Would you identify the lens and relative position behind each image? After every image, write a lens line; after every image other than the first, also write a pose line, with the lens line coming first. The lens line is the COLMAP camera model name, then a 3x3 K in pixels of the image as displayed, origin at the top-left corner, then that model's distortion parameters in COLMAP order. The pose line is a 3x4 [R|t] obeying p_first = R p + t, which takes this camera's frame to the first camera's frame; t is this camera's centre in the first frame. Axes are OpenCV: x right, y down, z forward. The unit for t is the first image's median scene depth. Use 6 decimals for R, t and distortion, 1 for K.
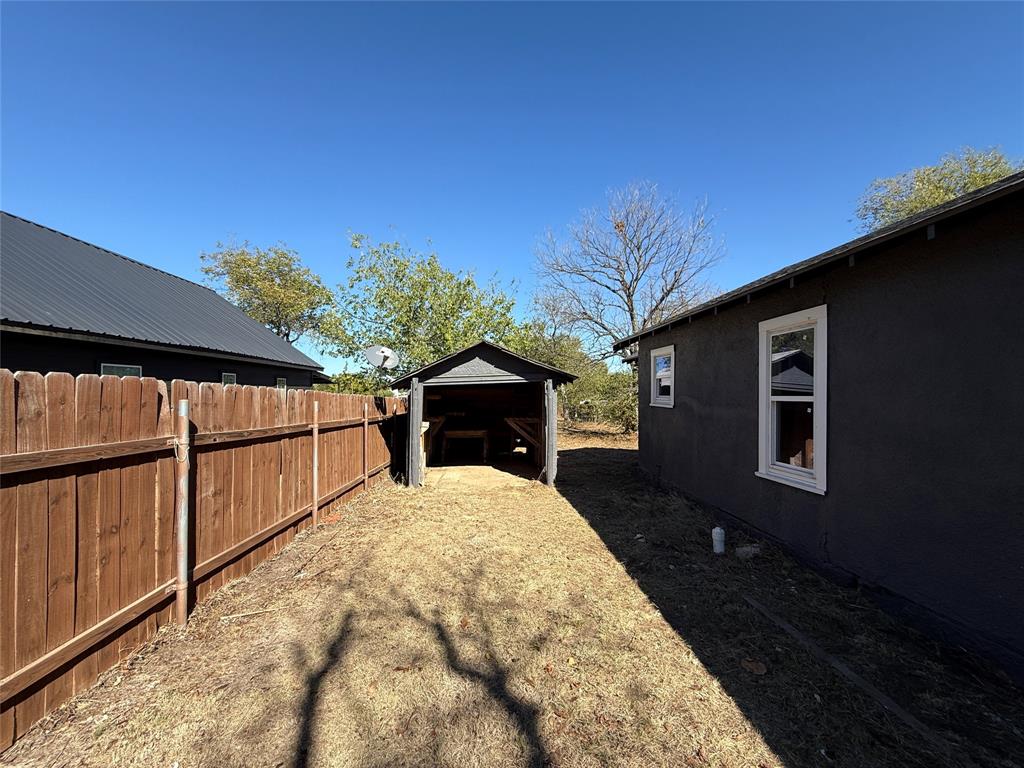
lens RADIAL K [[406.8, 0, 510.3], [0, 406.8, 384.9], [0, 0, 1]] dist [-0.001793, 0.000379]
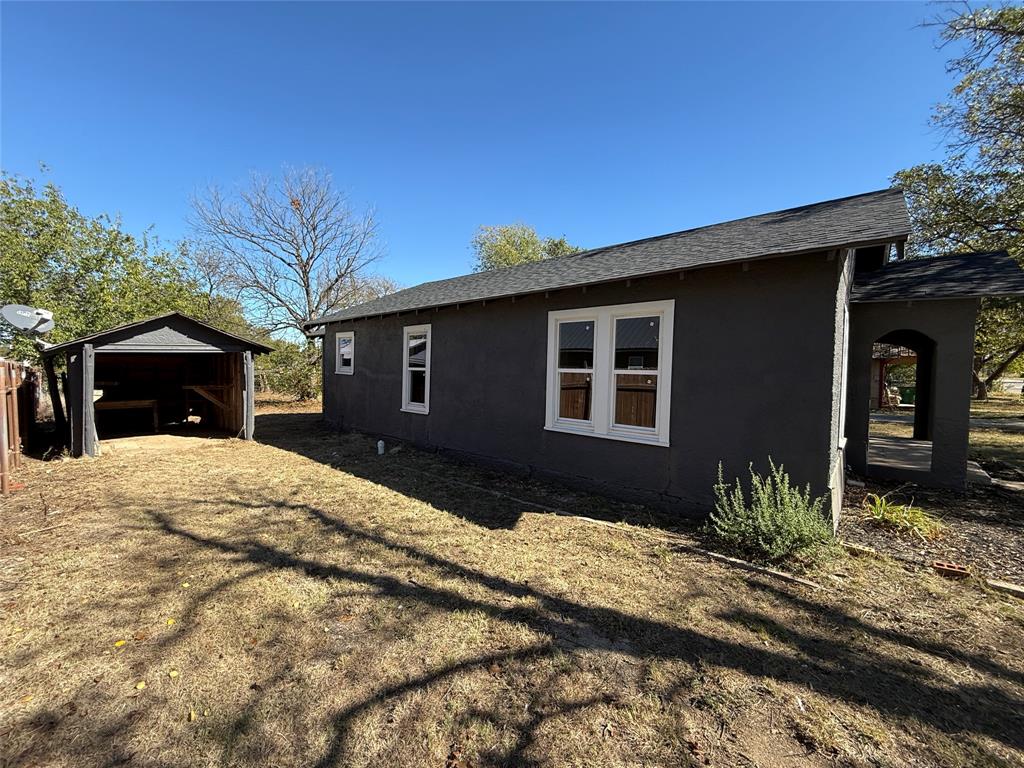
lens RADIAL K [[406.8, 0, 510.3], [0, 406.8, 384.9], [0, 0, 1]] dist [-0.001793, 0.000379]
pose [[0.710952, -0.017921, 0.703012, -0.196704], [-0.033179, 0.997707, 0.058986, -0.010498], [-0.702458, -0.065261, 0.708727, -0.380010]]
